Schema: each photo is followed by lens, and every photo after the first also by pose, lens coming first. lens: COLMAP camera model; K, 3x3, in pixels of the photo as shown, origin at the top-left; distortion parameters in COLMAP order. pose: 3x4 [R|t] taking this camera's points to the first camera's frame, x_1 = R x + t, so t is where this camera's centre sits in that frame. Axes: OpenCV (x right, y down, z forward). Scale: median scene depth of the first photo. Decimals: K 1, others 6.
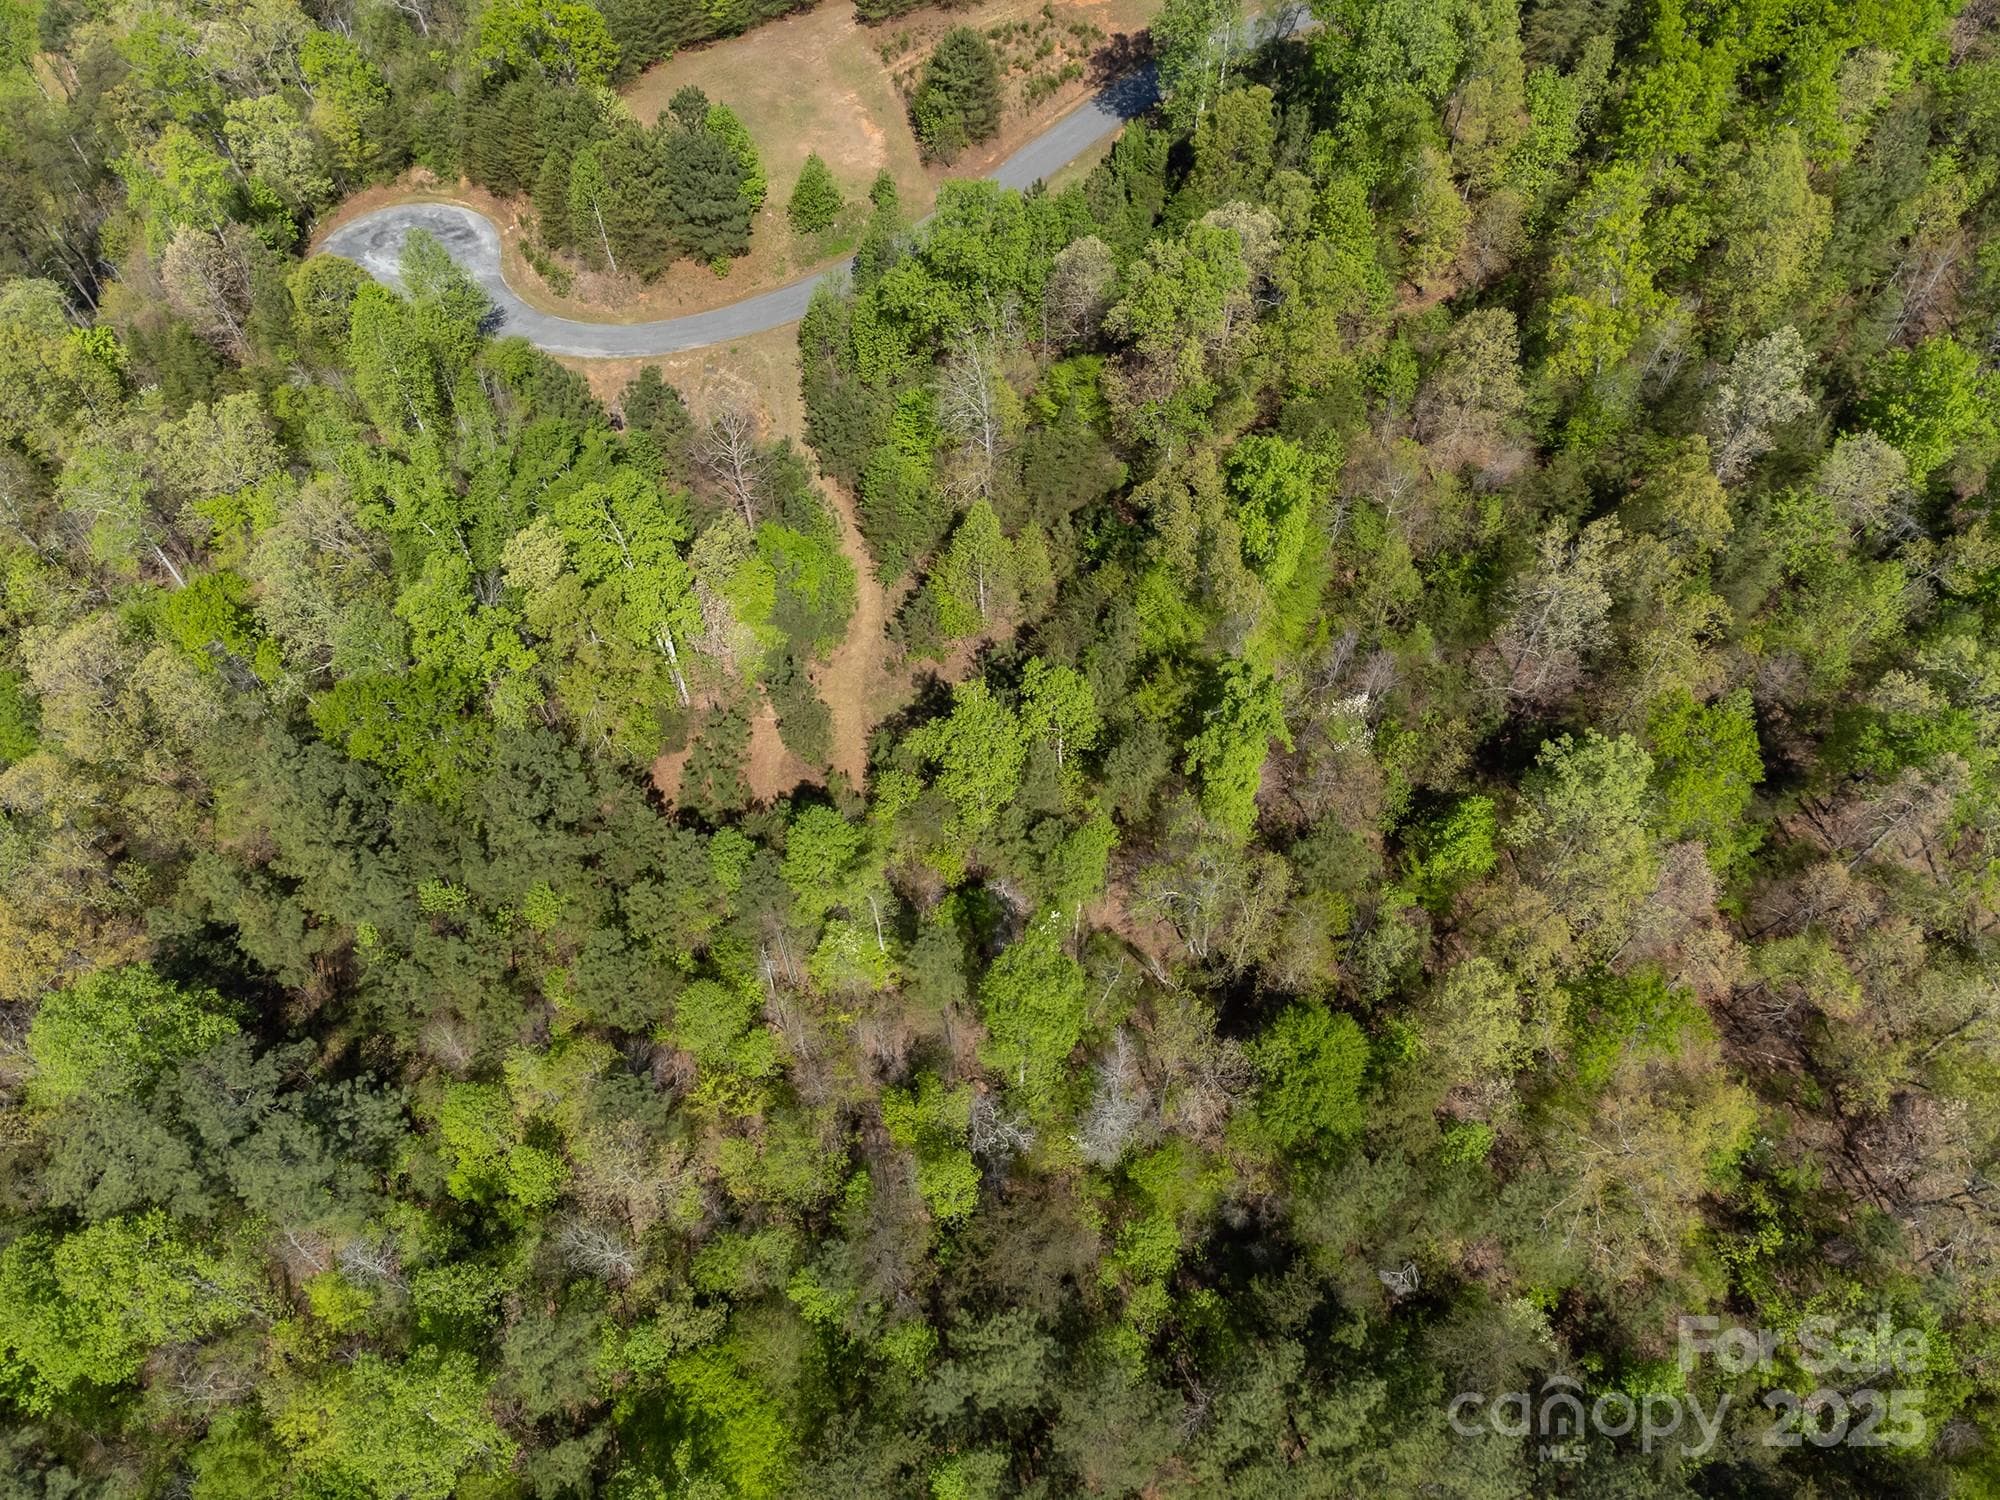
lens RADIAL K [[1489.5, 0, 996.0], [0, 1489.5, 753.0], [0, 0, 1]] dist [0.022009, -0.007573]
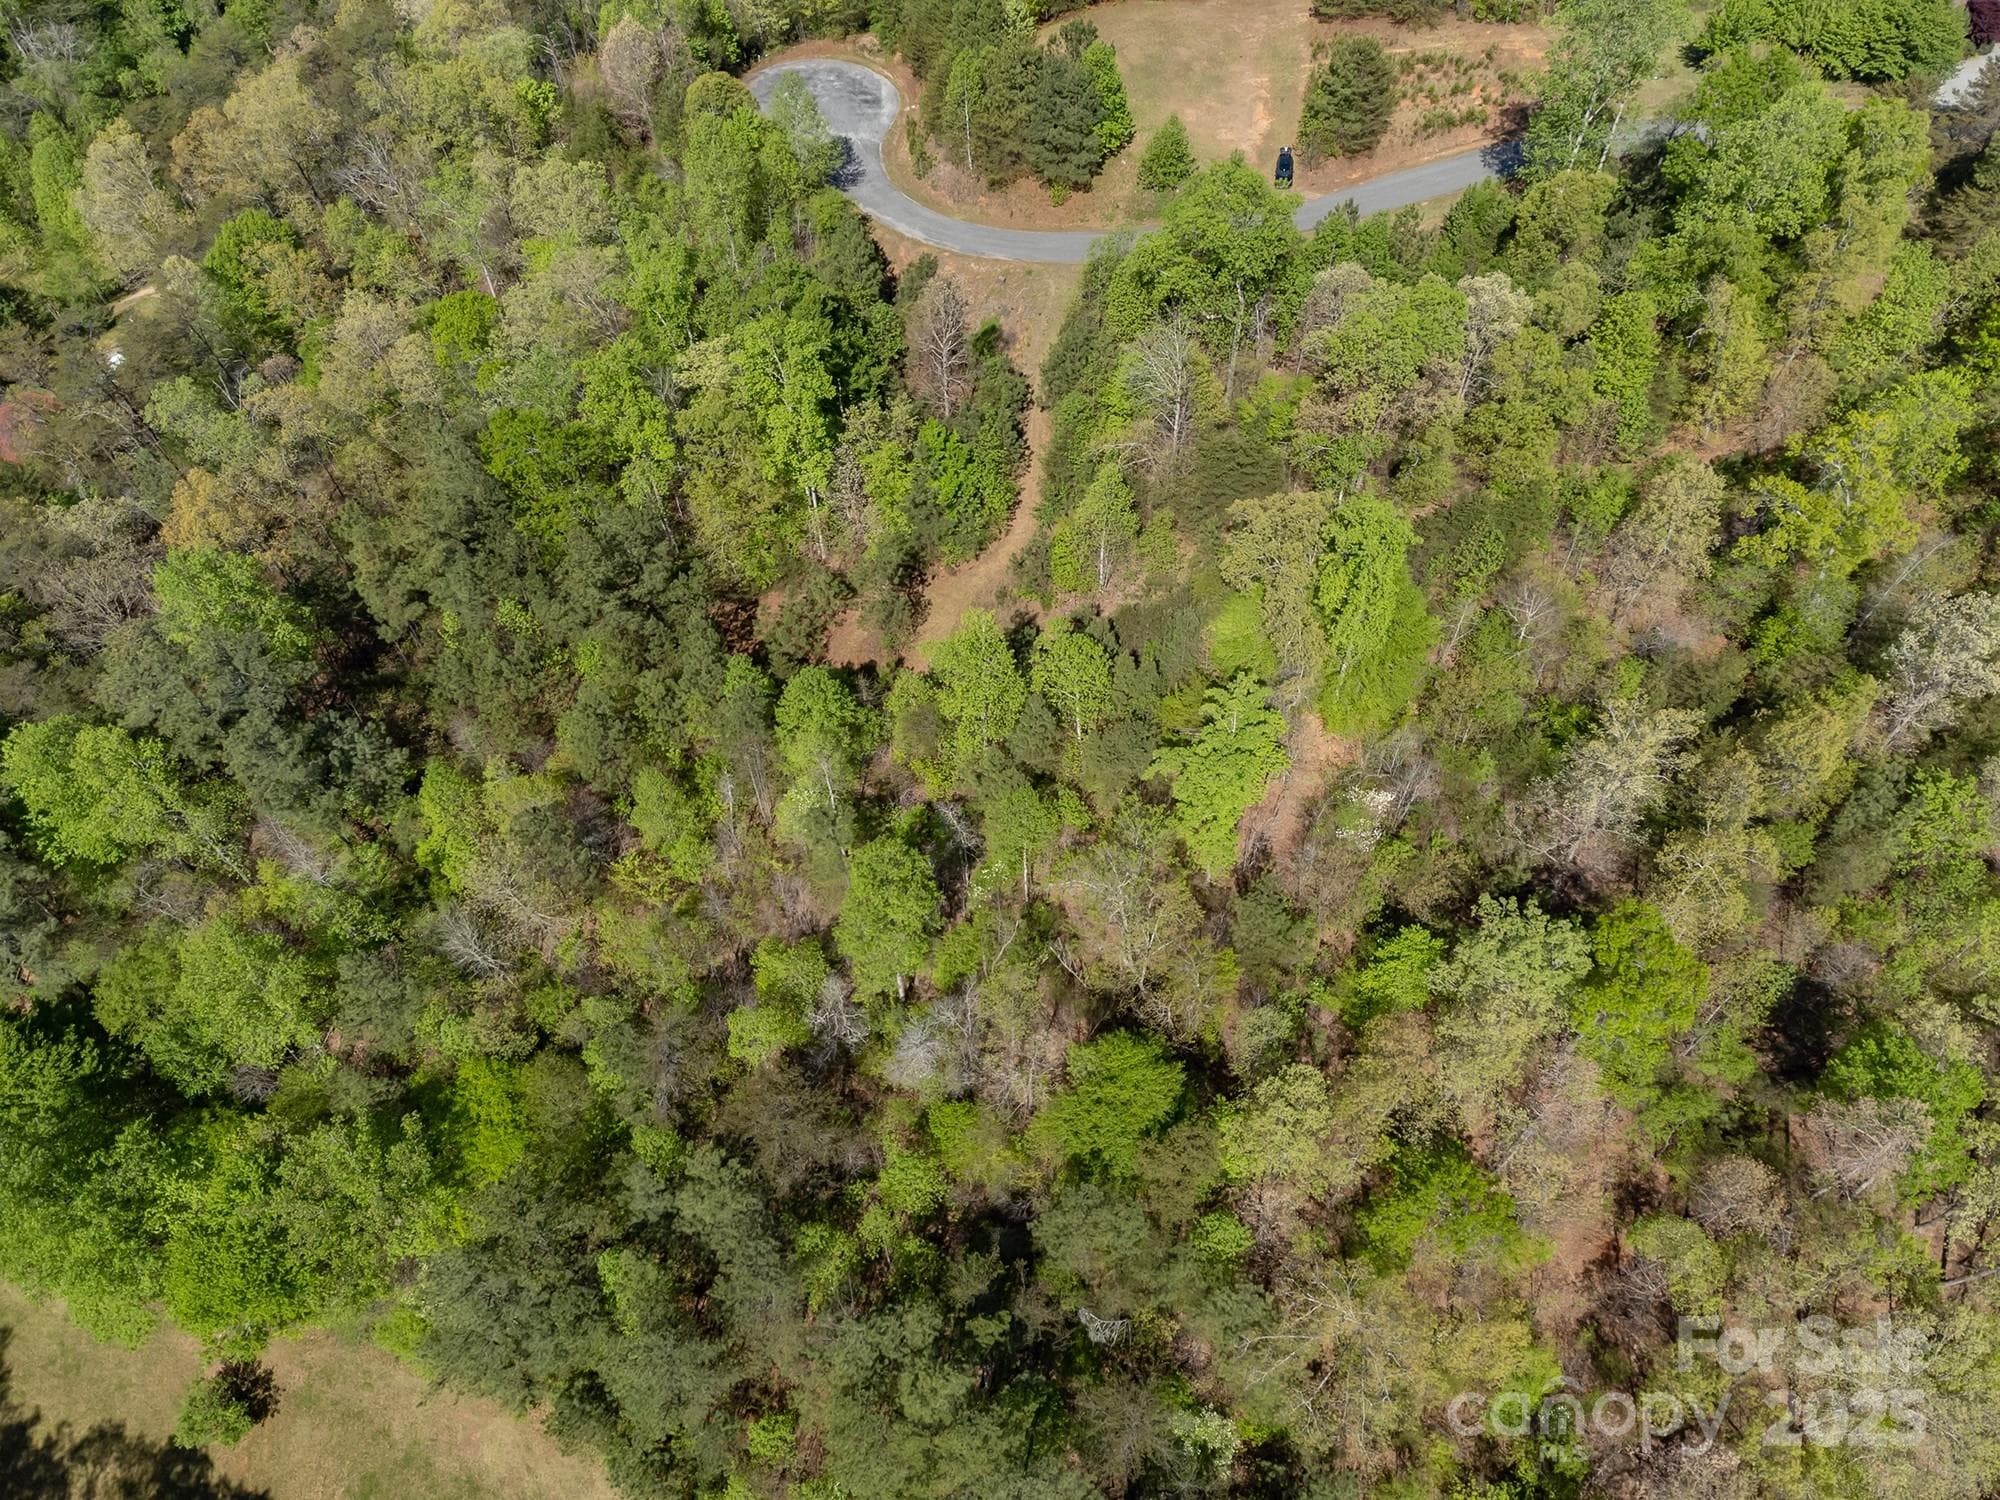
lens RADIAL K [[1489.5, 0, 990.8], [0, 1489.5, 748.0], [0, 0, 1]] dist [0.022009, -0.007573]
pose [[0.877355, 0.396866, -0.269713, 0.251455], [-0.396459, 0.916189, 0.058464, -0.019169], [0.270310, 0.055637, 0.961164, 0.013820]]
